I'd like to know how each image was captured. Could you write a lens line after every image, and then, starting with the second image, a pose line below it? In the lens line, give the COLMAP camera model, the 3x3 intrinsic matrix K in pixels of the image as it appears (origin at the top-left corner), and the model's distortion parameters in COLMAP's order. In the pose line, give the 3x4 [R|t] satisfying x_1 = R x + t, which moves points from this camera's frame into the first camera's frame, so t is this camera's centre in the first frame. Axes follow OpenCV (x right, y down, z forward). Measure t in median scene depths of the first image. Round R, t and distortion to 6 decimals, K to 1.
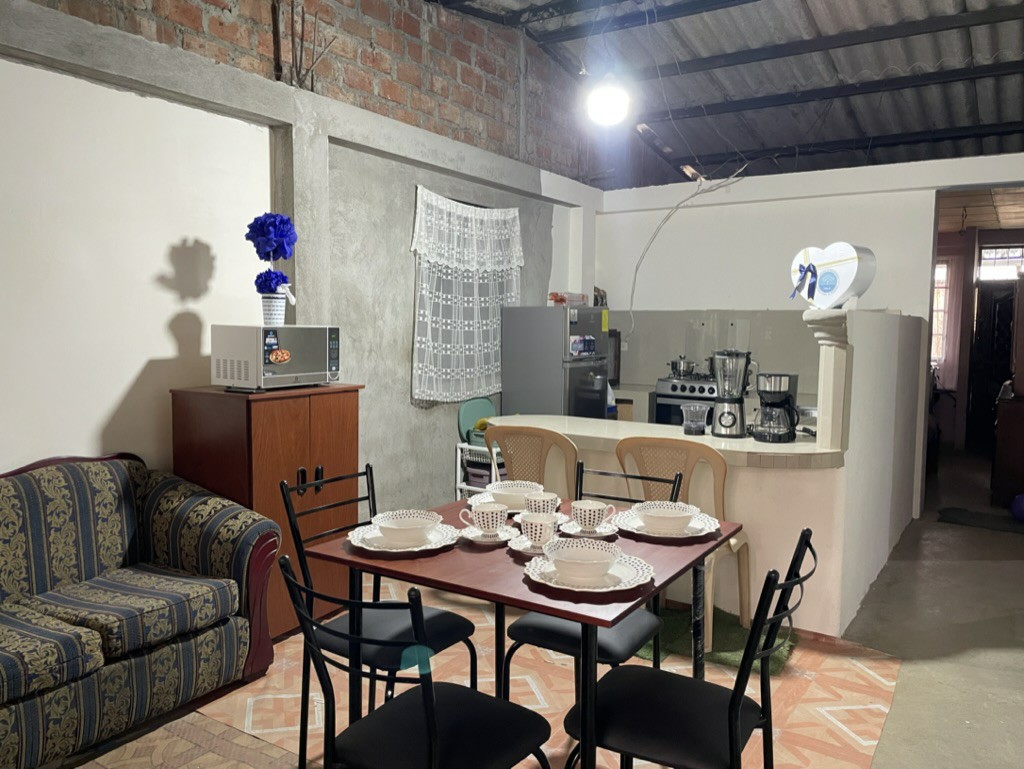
lens RADIAL K [[784.4, 0, 512.0], [0, 784.4, 384.5], [0, 0, 1]] dist [-0.000096, 0.000247]
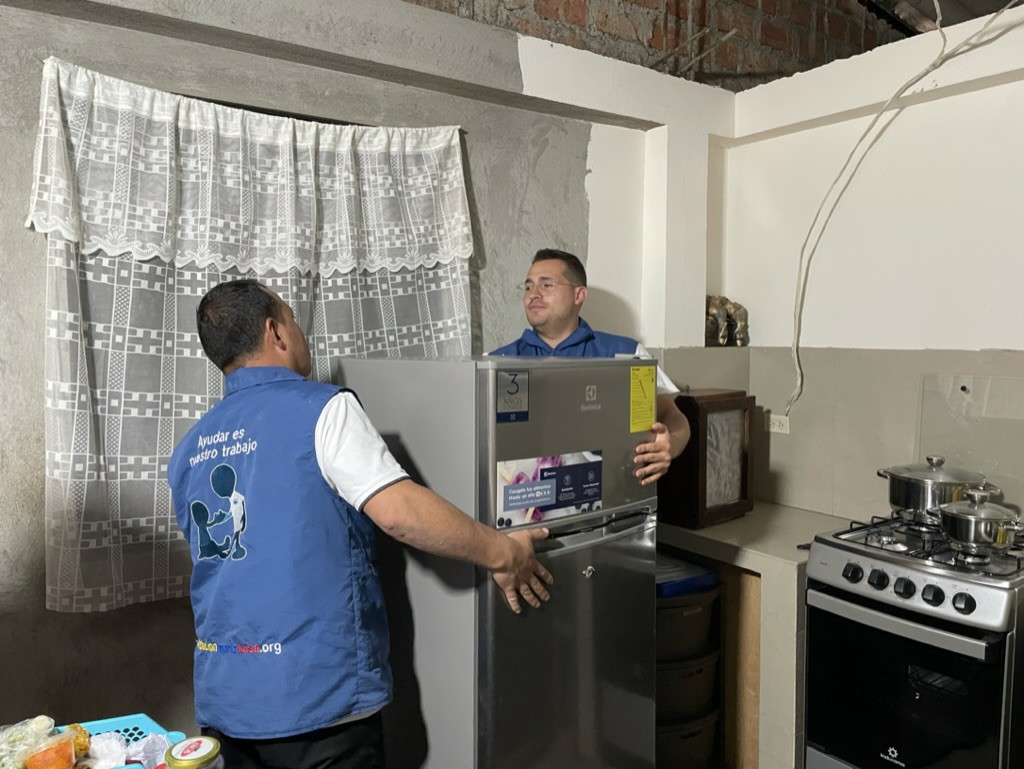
lens RADIAL K [[773.9, 0, 508.6], [0, 773.9, 369.5], [0, 0, 1]] dist [0.006223, 0.001208]
pose [[0.929073, 0.000899, -0.369896, 0.193264], [-0.012632, 0.999491, -0.029299, -0.077220], [0.369682, 0.031894, 0.928611, 0.614471]]
